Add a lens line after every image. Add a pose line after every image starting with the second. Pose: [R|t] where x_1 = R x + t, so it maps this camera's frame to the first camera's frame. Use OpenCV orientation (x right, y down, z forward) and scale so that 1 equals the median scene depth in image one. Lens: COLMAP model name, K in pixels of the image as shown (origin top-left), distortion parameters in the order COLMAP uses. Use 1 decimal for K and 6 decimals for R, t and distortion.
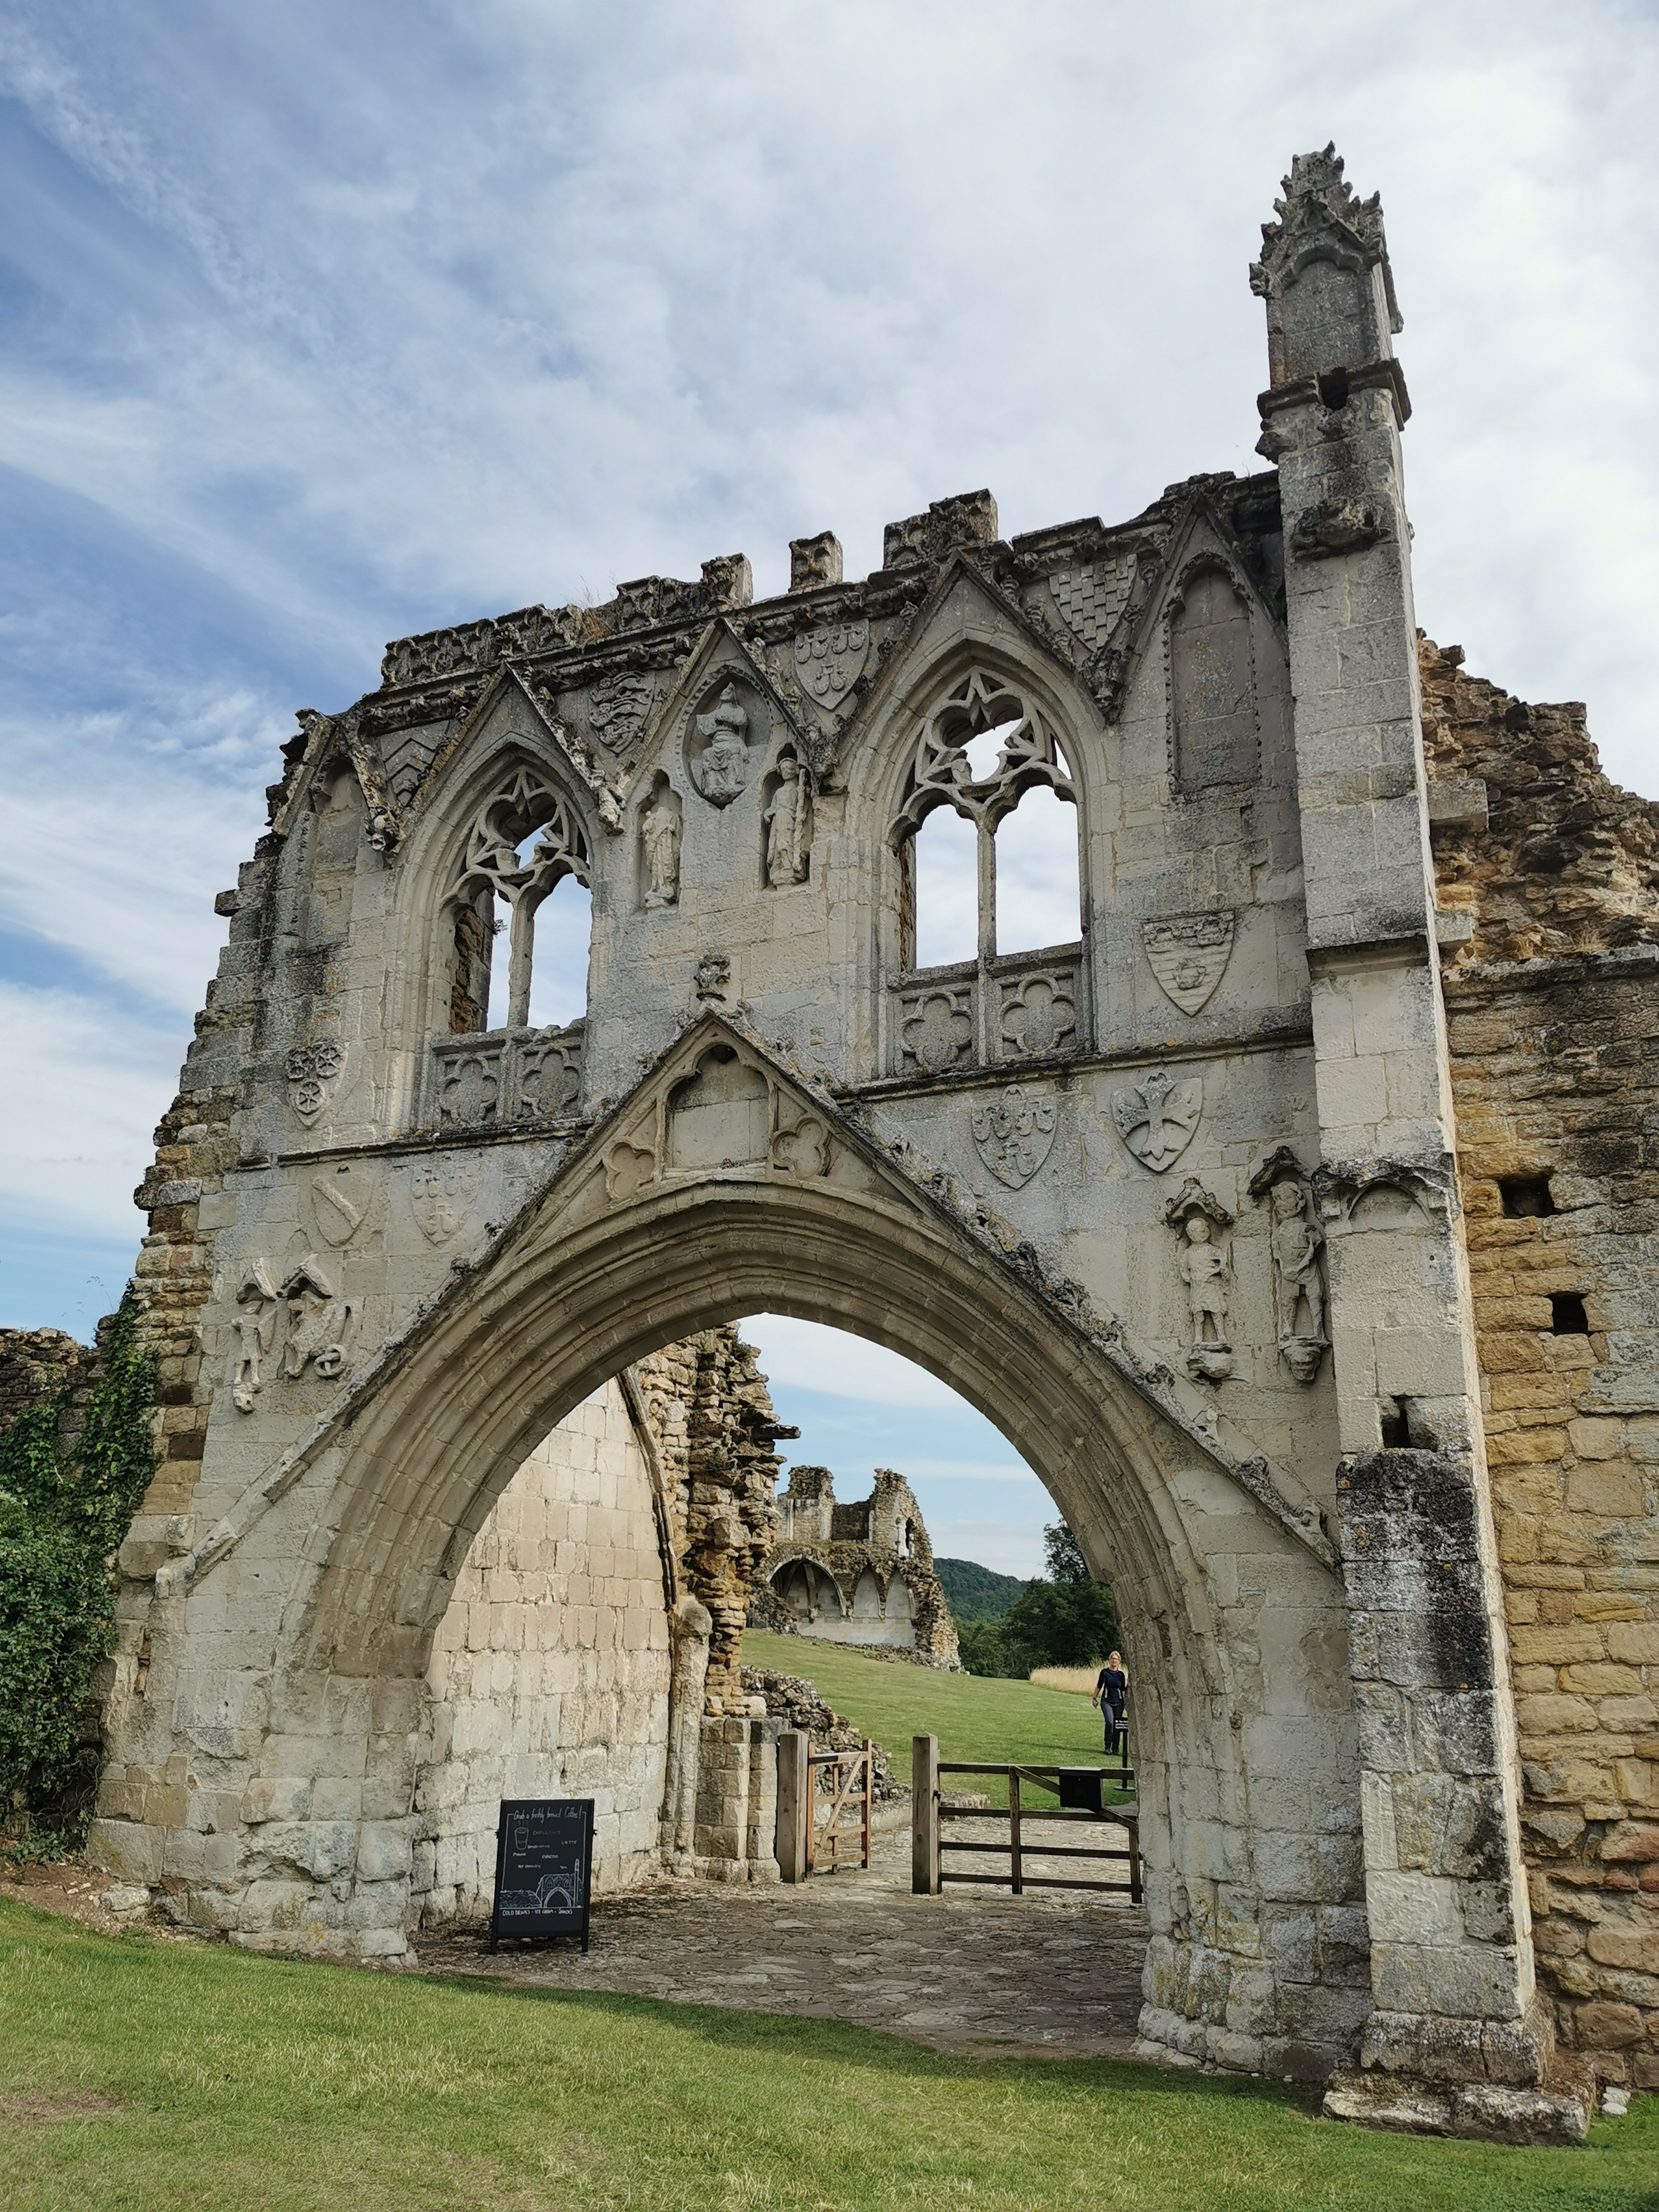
lens RADIAL K [[1743.9, 0, 829.5], [0, 1743.9, 1106.0], [0, 0, 1]] dist [-0.000444, -0.000153]
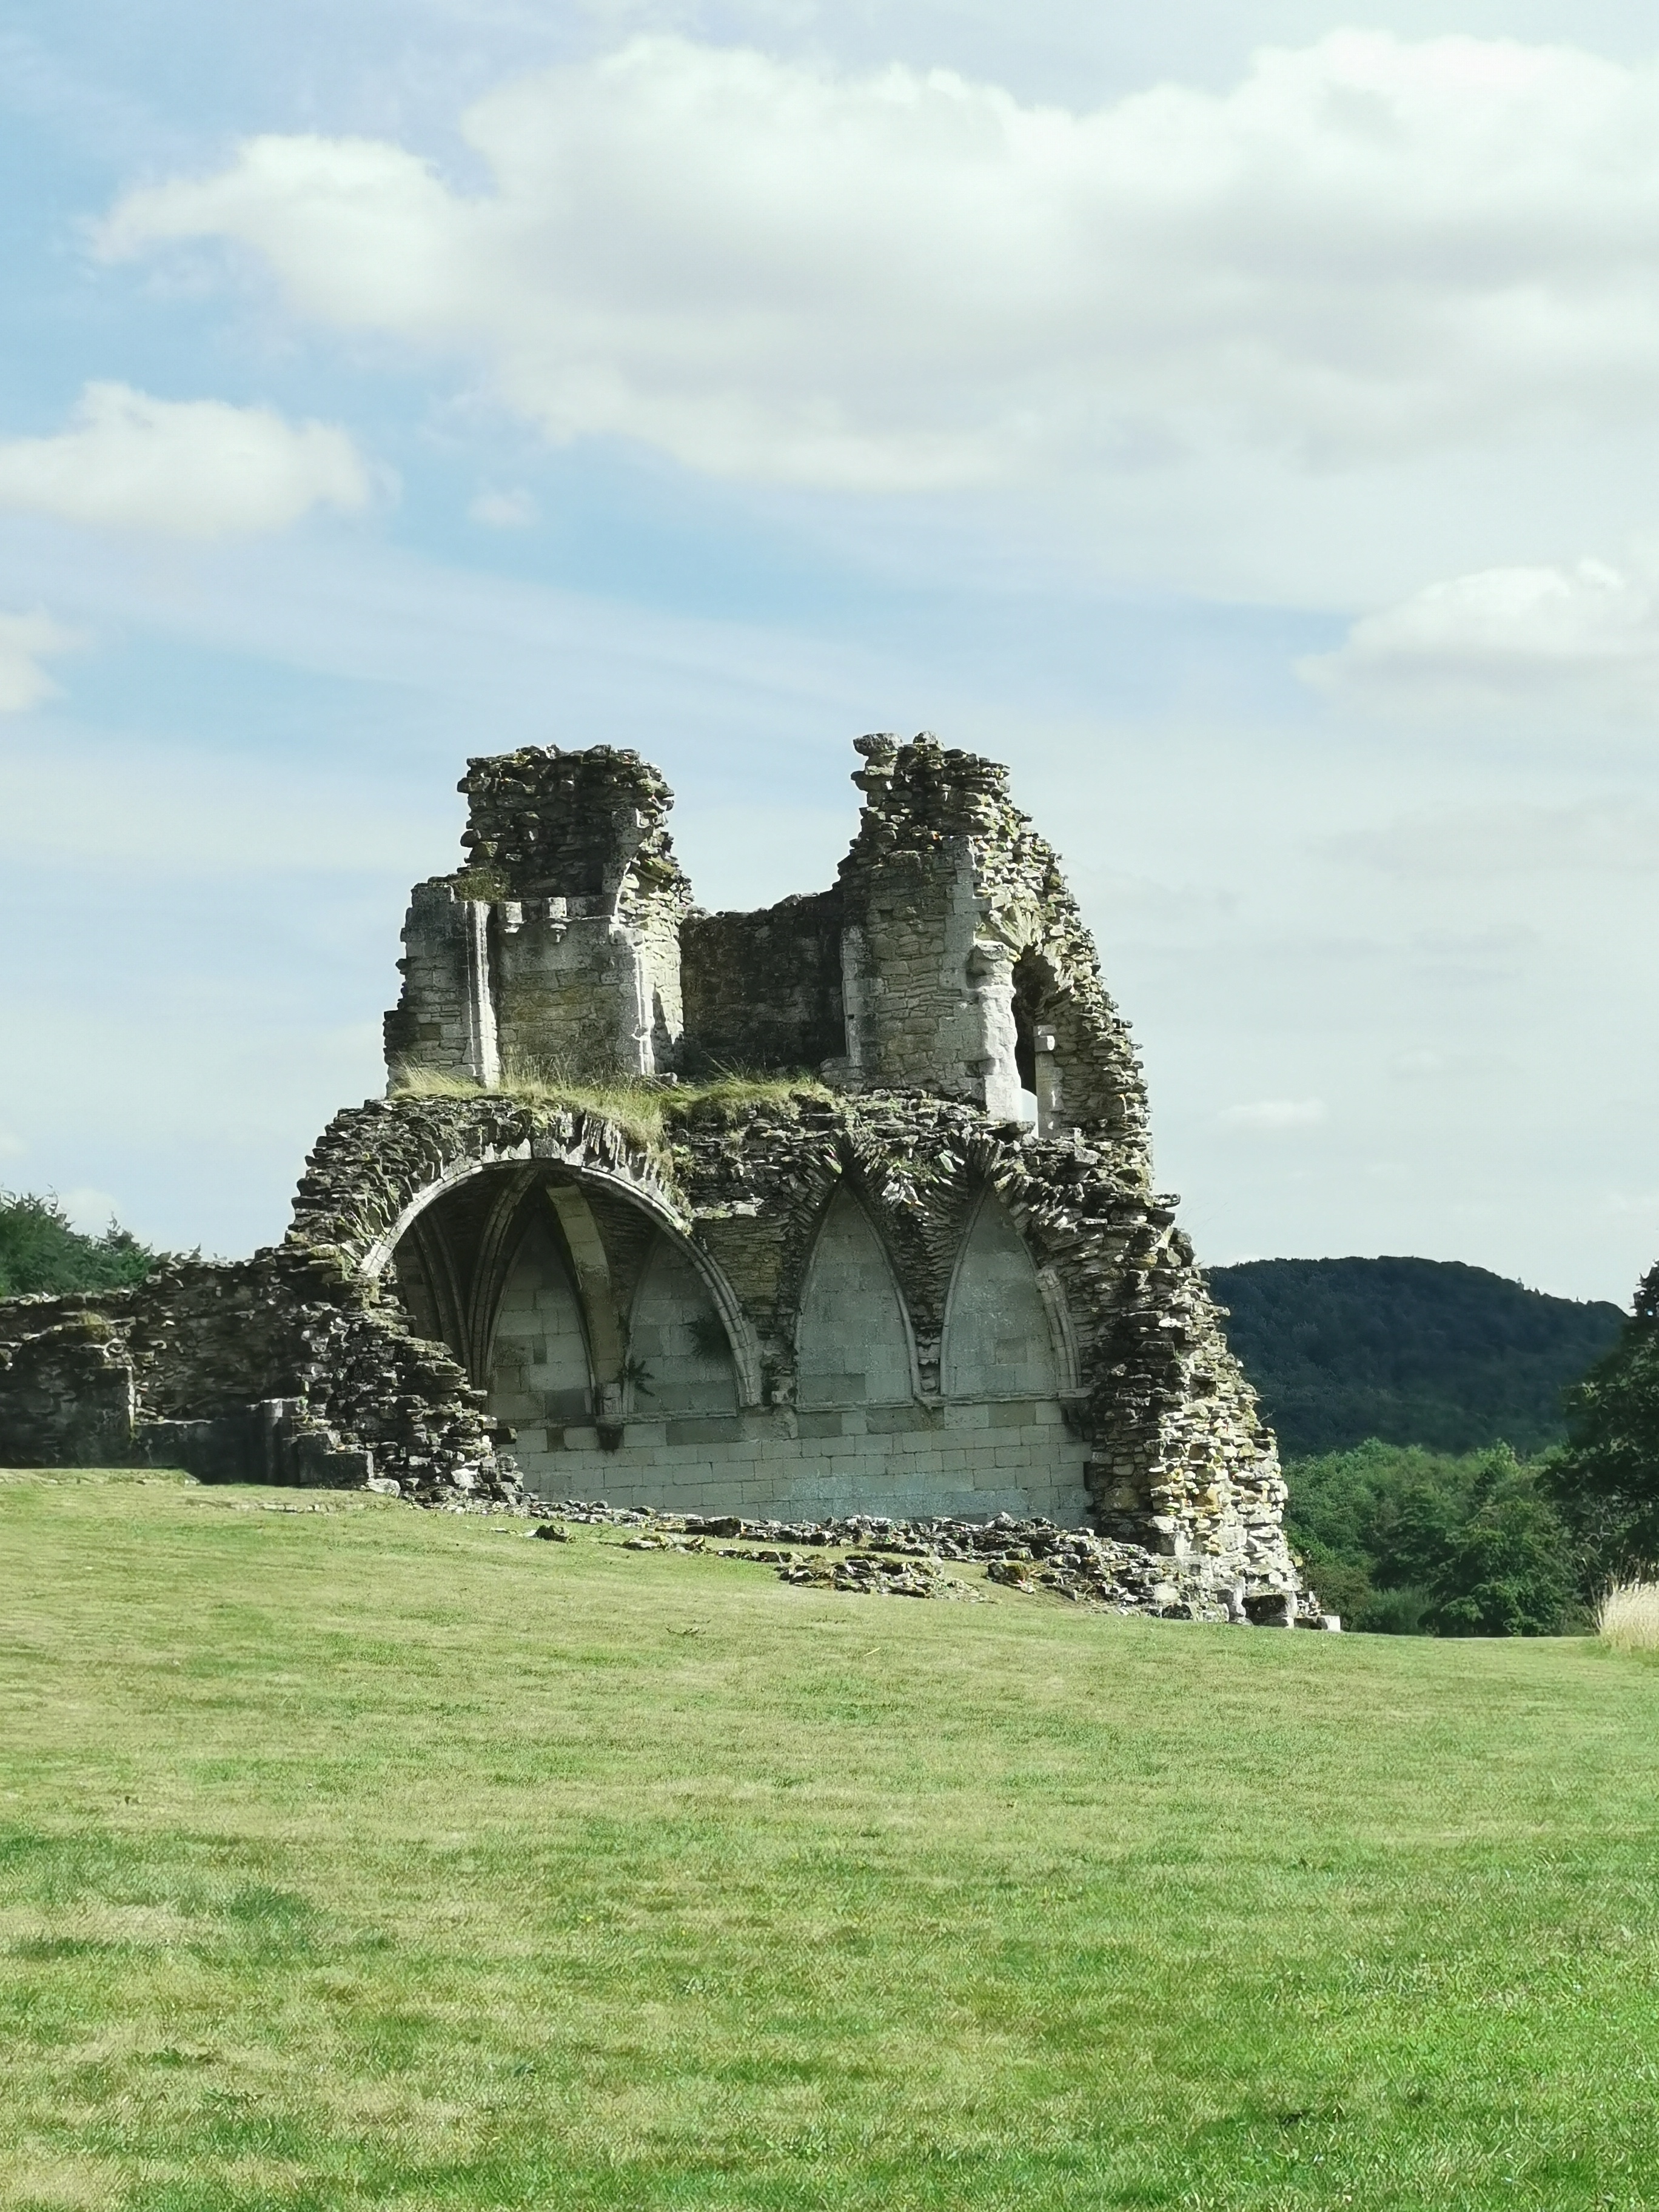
lens RADIAL K [[6309.2, 0, 829.5], [0, 6309.2, 1106.0], [0, 0, 1]] dist [0.749237, -0.020131]
pose [[0.997658, -0.066186, -0.017237, 0.033825], [0.068366, 0.972210, 0.223904, 0.079367], [0.001939, -0.224558, 0.974459, 0.238412]]
